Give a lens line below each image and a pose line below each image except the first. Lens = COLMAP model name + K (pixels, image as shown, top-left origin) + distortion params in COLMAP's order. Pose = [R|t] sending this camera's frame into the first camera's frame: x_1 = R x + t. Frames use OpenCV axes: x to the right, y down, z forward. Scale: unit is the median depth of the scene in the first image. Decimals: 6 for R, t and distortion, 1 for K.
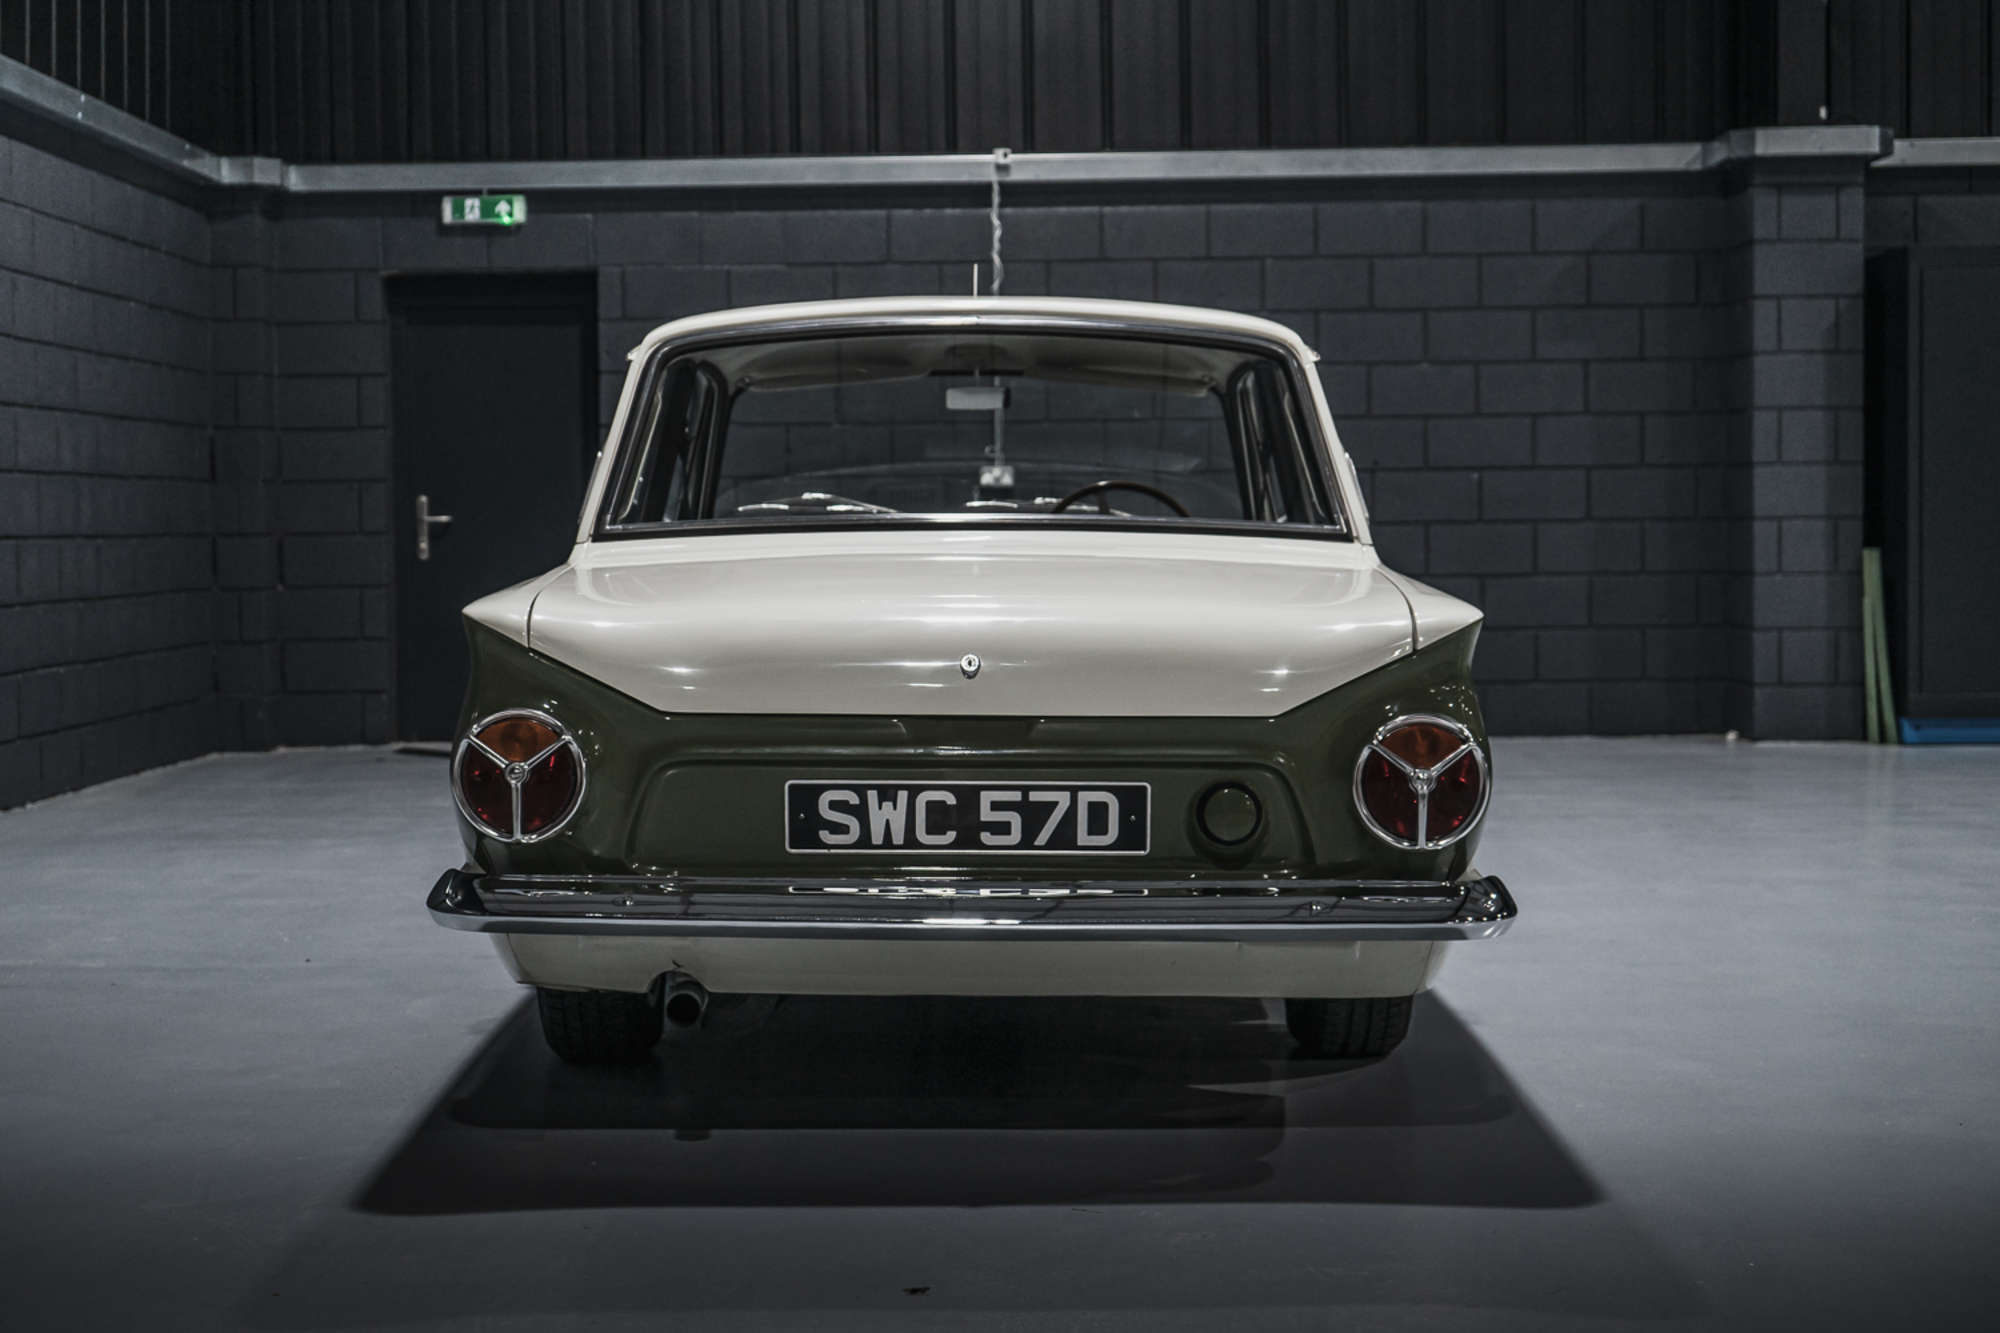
lens RADIAL K [[3120.5, 0, 966.2], [0, 3120.5, 646.2], [0, 0, 1]] dist [0.061067, 0.000000]
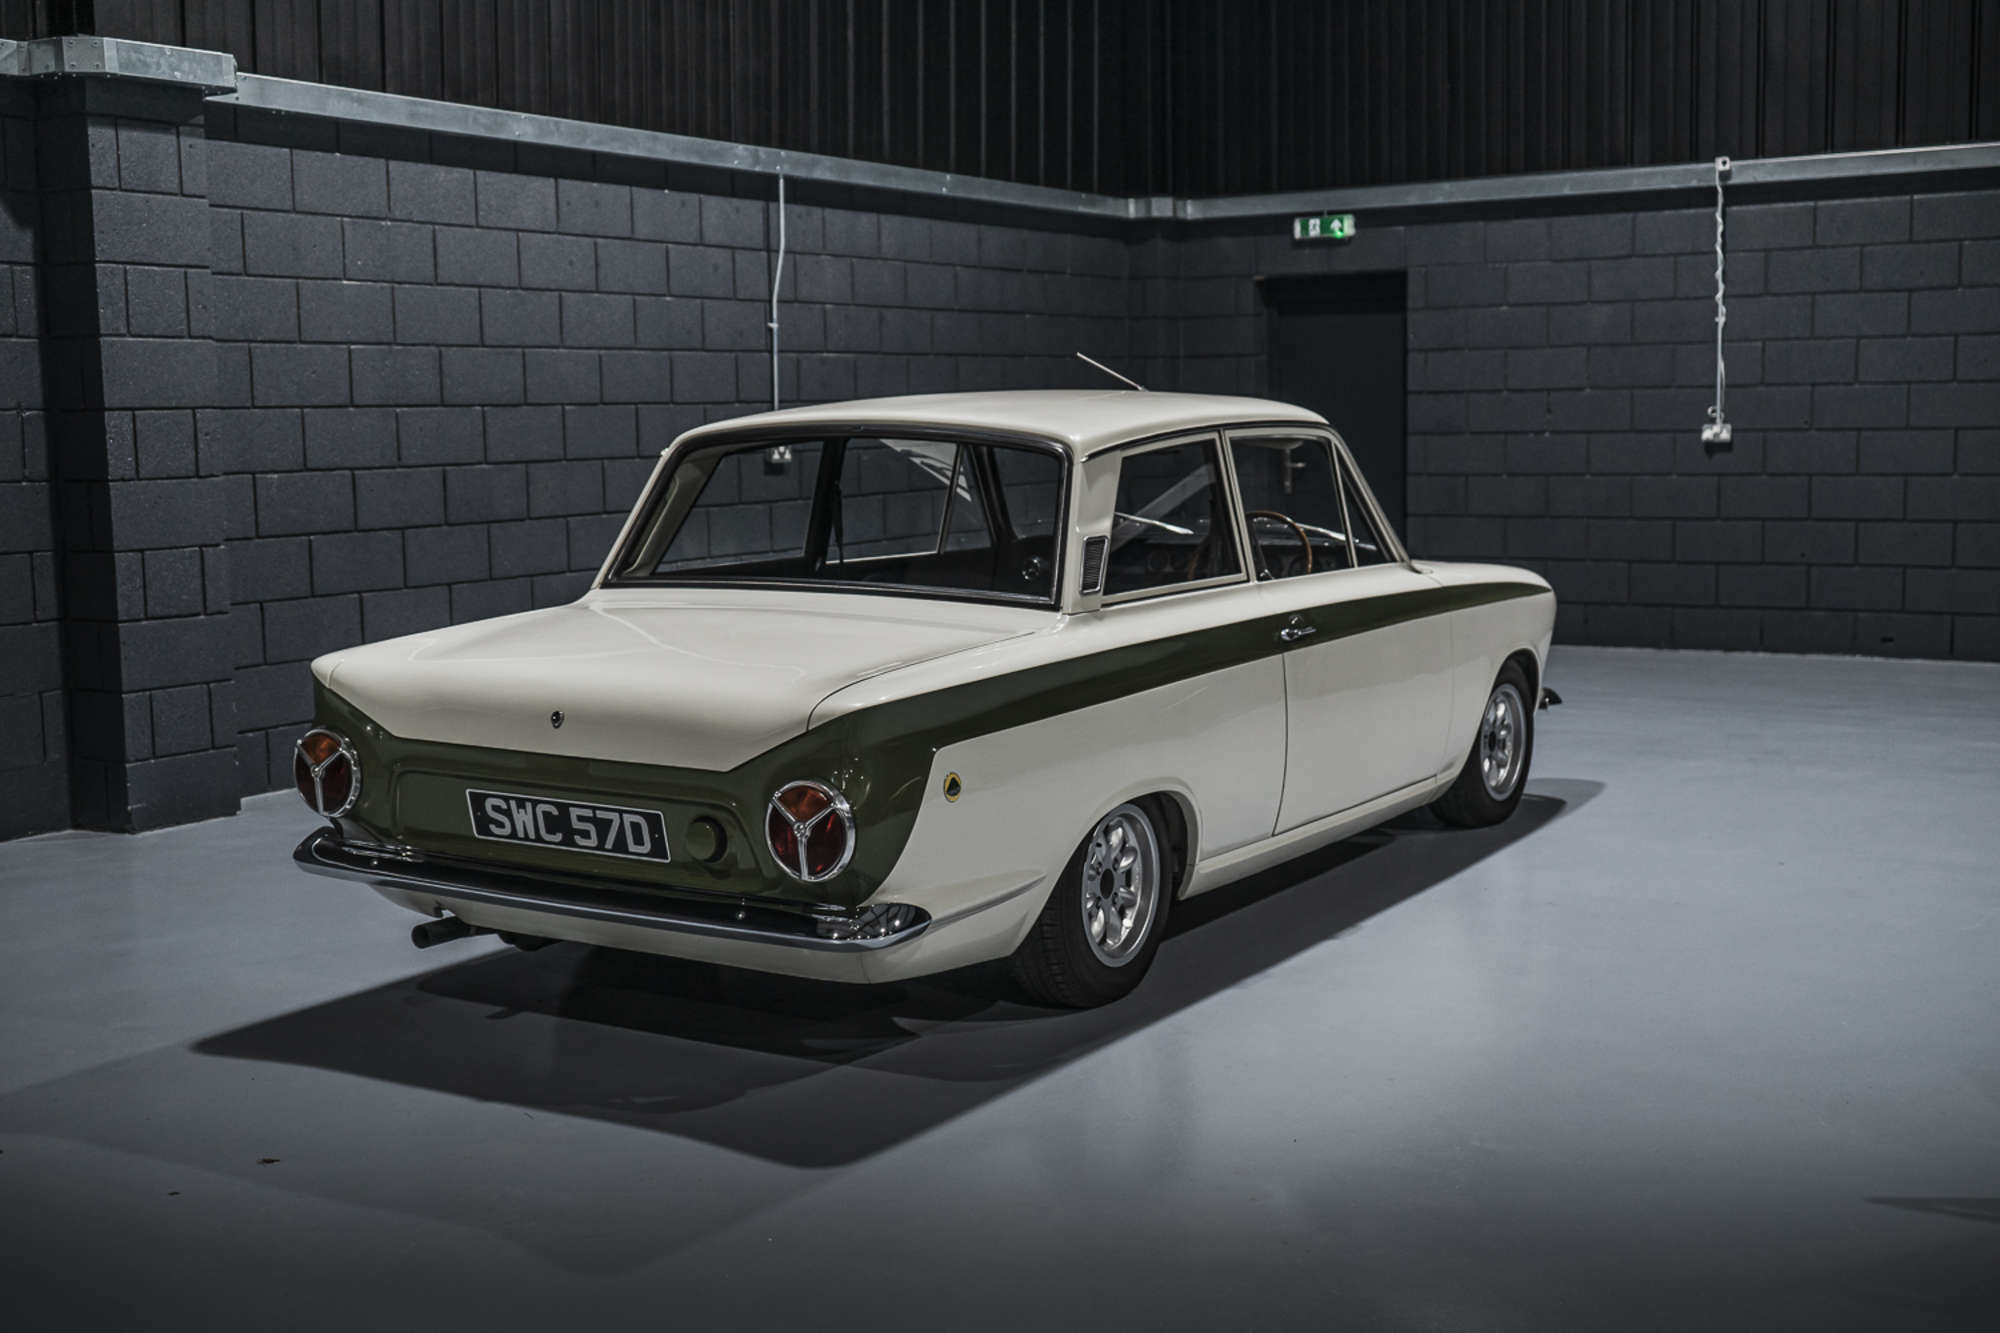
lens RADIAL K [[2408.0, 0, 988.7], [0, 2408.0, 645.7], [0, 0, 1]] dist [0.015394, 0.000000]
pose [[0.855038, 0.049705, -0.516178, 0.607637], [-0.012956, 0.997133, 0.074558, -0.092180], [0.518404, -0.057062, 0.853230, 0.146496]]
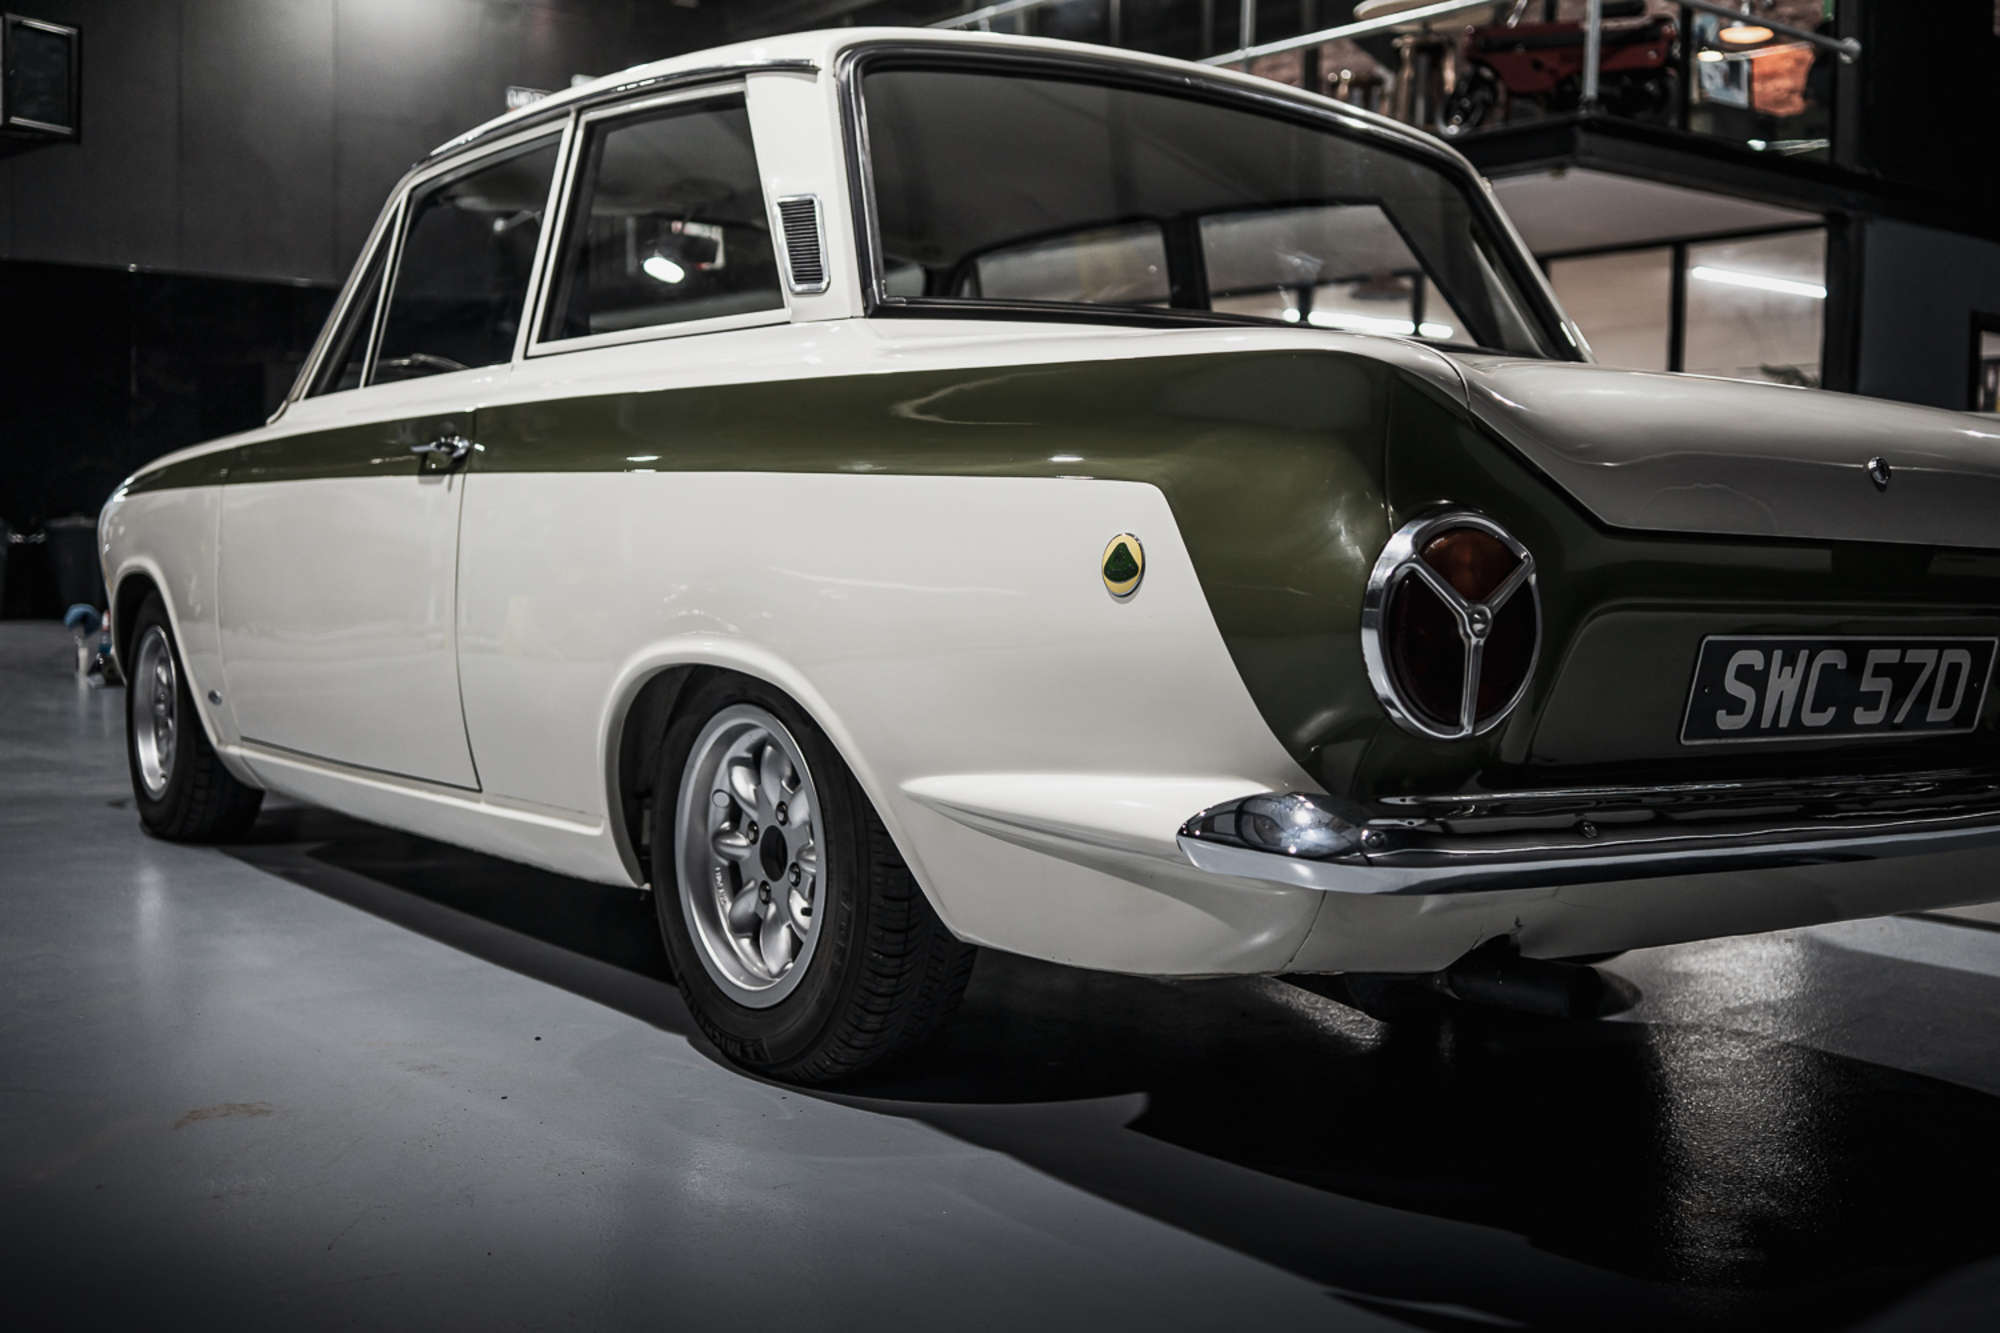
lens RADIAL K [[2189.6, 0, 1062.3], [0, 2189.6, 679.6], [0, 0, 1]] dist [0.005238, 0.000000]
pose [[0.787240, -0.016202, 0.616433, -0.377120], [0.003236, 0.999750, 0.022145, 0.034956], [-0.616638, -0.015438, 0.787096, 0.603955]]
